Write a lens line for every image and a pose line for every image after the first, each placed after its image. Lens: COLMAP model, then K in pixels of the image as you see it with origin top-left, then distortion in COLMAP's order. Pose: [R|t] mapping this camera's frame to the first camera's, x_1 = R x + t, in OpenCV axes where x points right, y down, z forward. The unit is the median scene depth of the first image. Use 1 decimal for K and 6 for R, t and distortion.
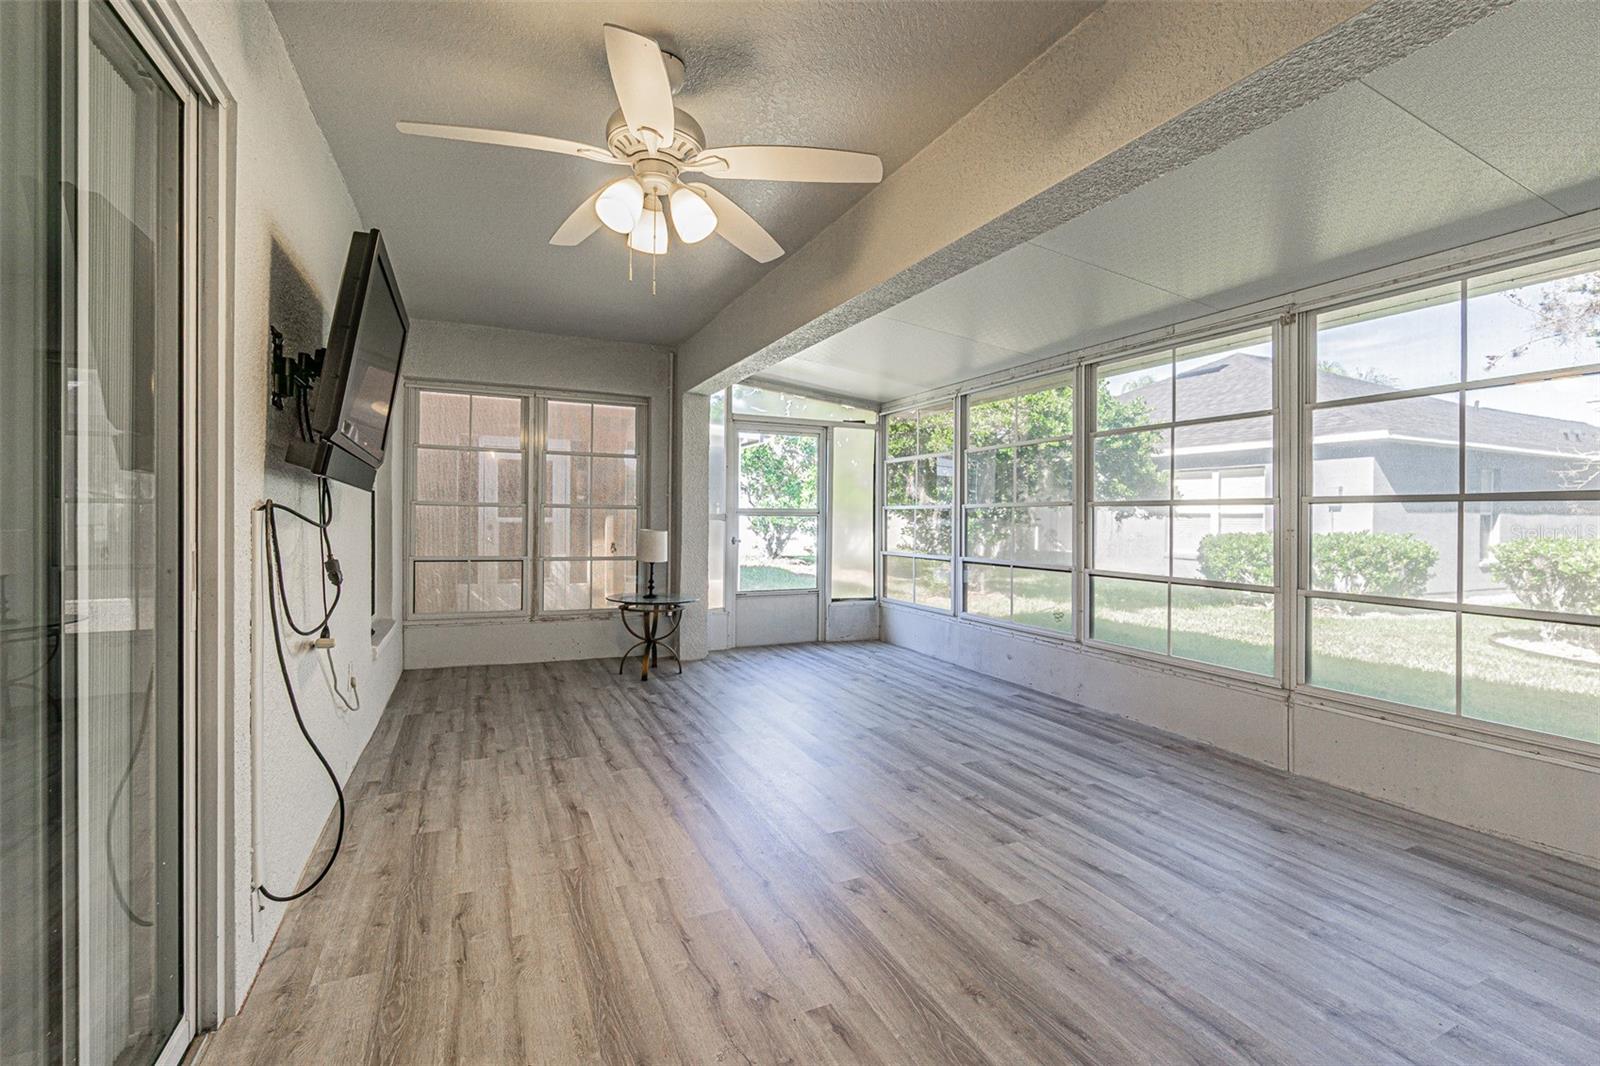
lens RADIAL K [[688.6, 0, 800.3], [0, 688.6, 521.8], [0, 0, 1]] dist [-0.002963, 0.001839]
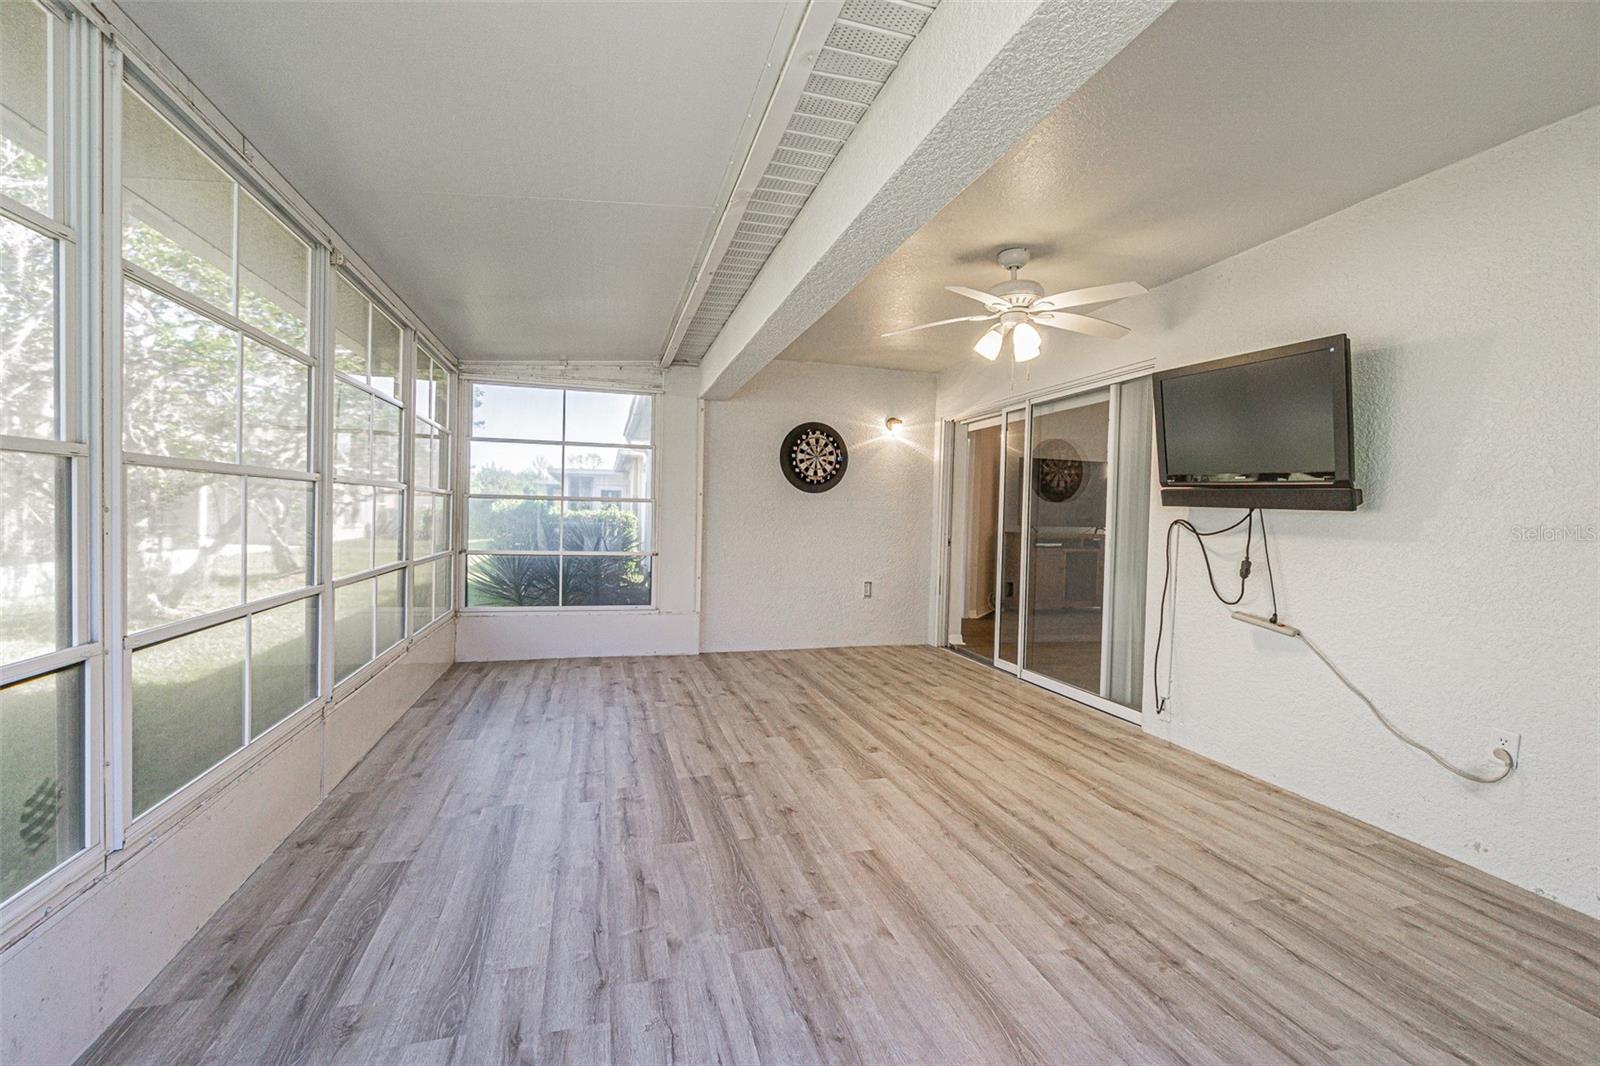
lens RADIAL K [[688.6, 0, 798.4], [0, 688.6, 529.1], [0, 0, 1]] dist [-0.002963, 0.001839]
pose [[-0.987562, -0.039943, 0.152071, 0.023573], [-0.035177, 0.998806, 0.033900, -0.021162], [-0.153243, 0.028128, -0.987788, 2.032355]]
